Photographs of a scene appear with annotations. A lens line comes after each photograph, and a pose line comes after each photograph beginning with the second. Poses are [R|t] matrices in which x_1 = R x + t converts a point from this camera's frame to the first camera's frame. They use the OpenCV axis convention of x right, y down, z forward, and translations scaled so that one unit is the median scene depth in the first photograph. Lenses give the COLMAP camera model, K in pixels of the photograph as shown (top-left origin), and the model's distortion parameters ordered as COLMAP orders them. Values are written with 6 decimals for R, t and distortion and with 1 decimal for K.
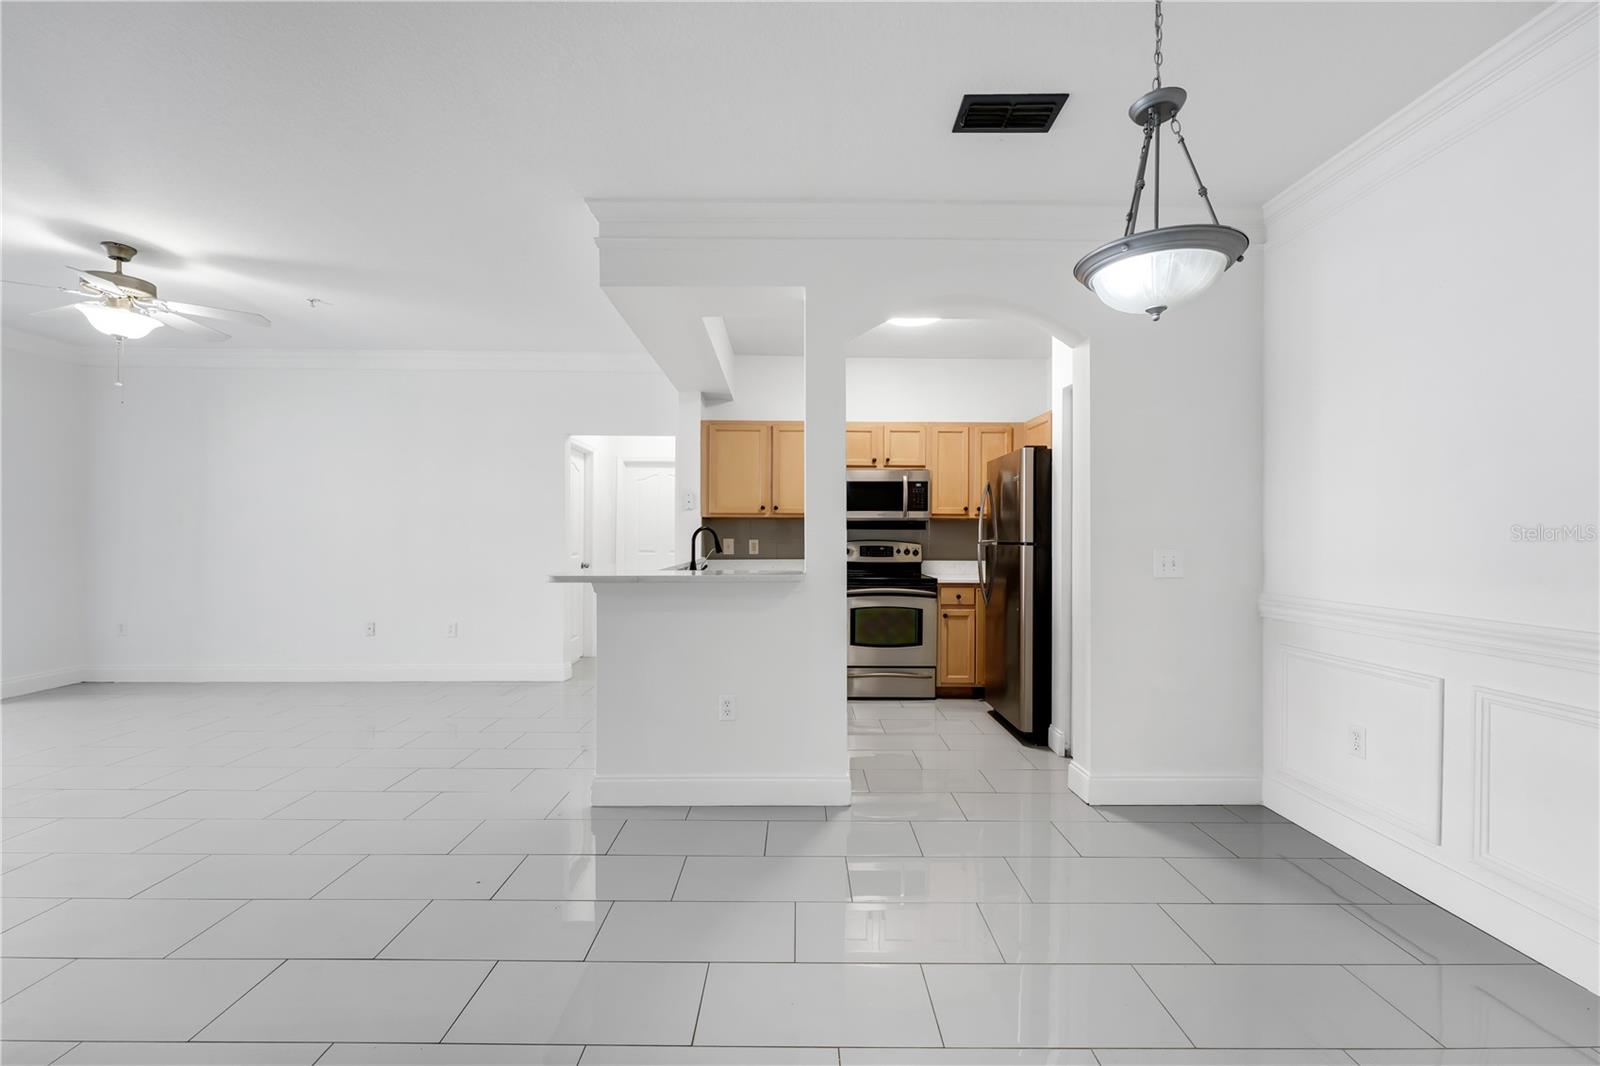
lens RADIAL K [[655.5, 0, 797.5], [0, 655.5, 537.3], [0, 0, 1]] dist [0.000069, 0.000009]
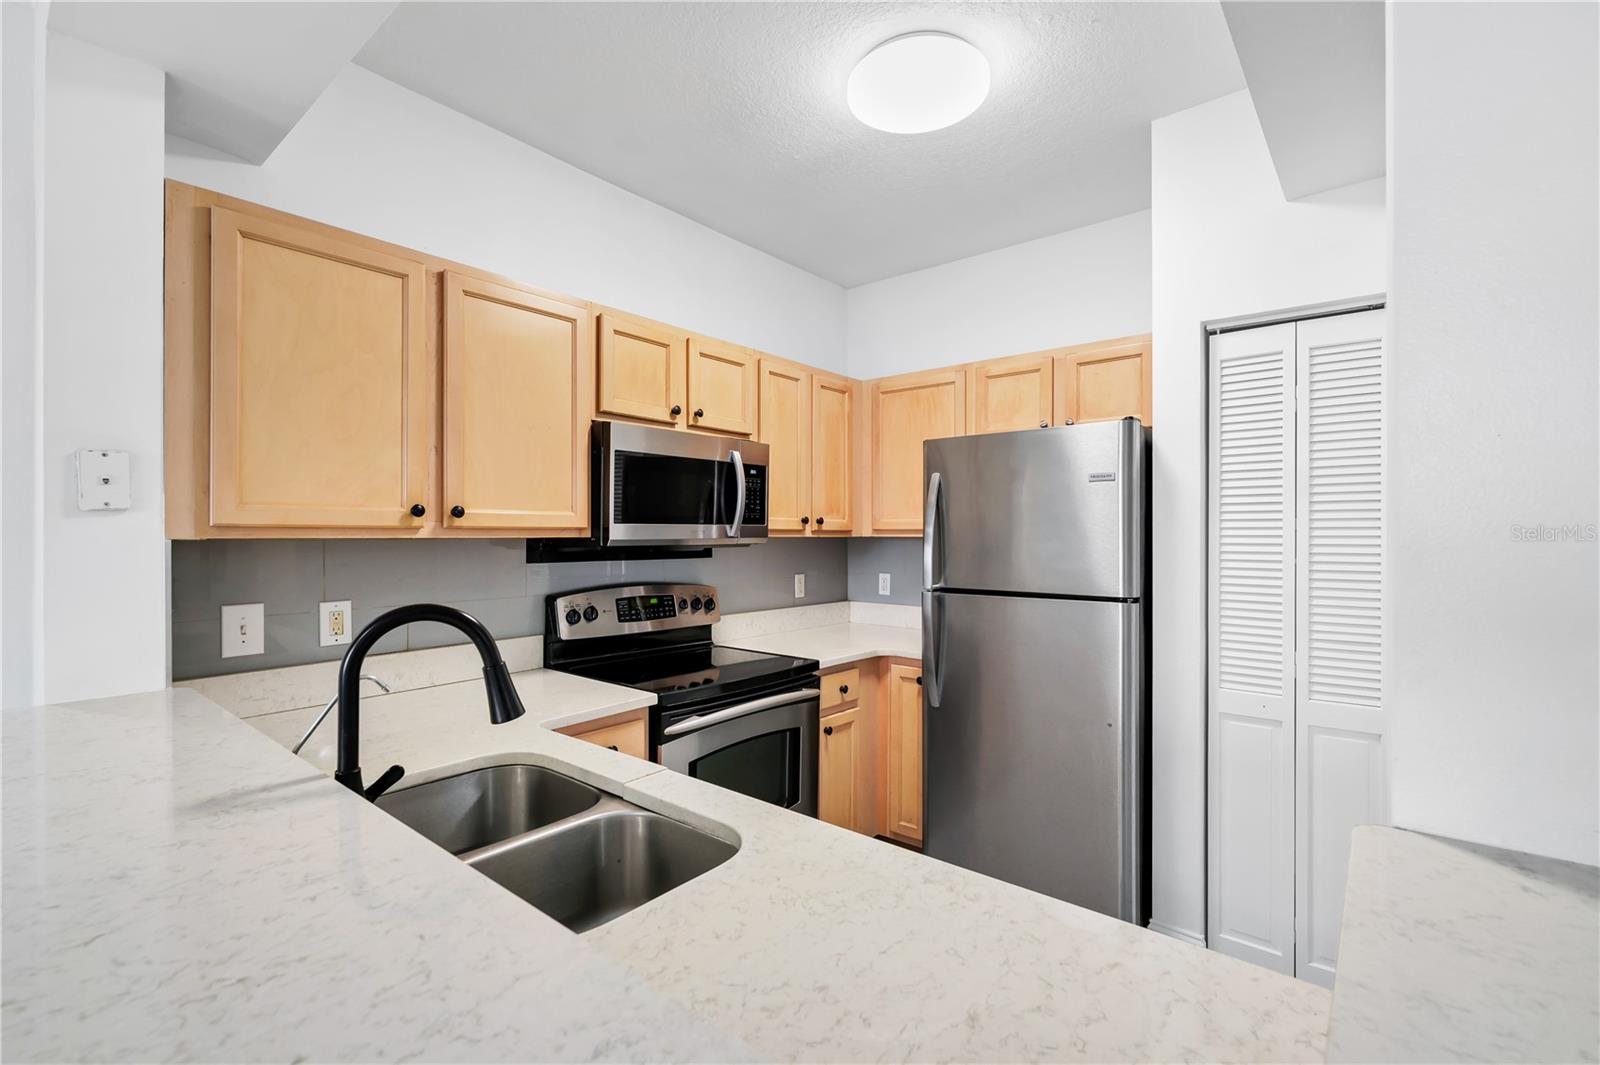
lens RADIAL K [[708.6, 0, 804.5], [0, 708.6, 534.2], [0, 0, 1]] dist [-0.001359, -0.000150]
pose [[0.653965, -0.002250, 0.756521, -0.195258], [0.000349, 0.999996, 0.002672, -0.033840], [-0.756525, -0.001484, 0.653963, 0.615041]]
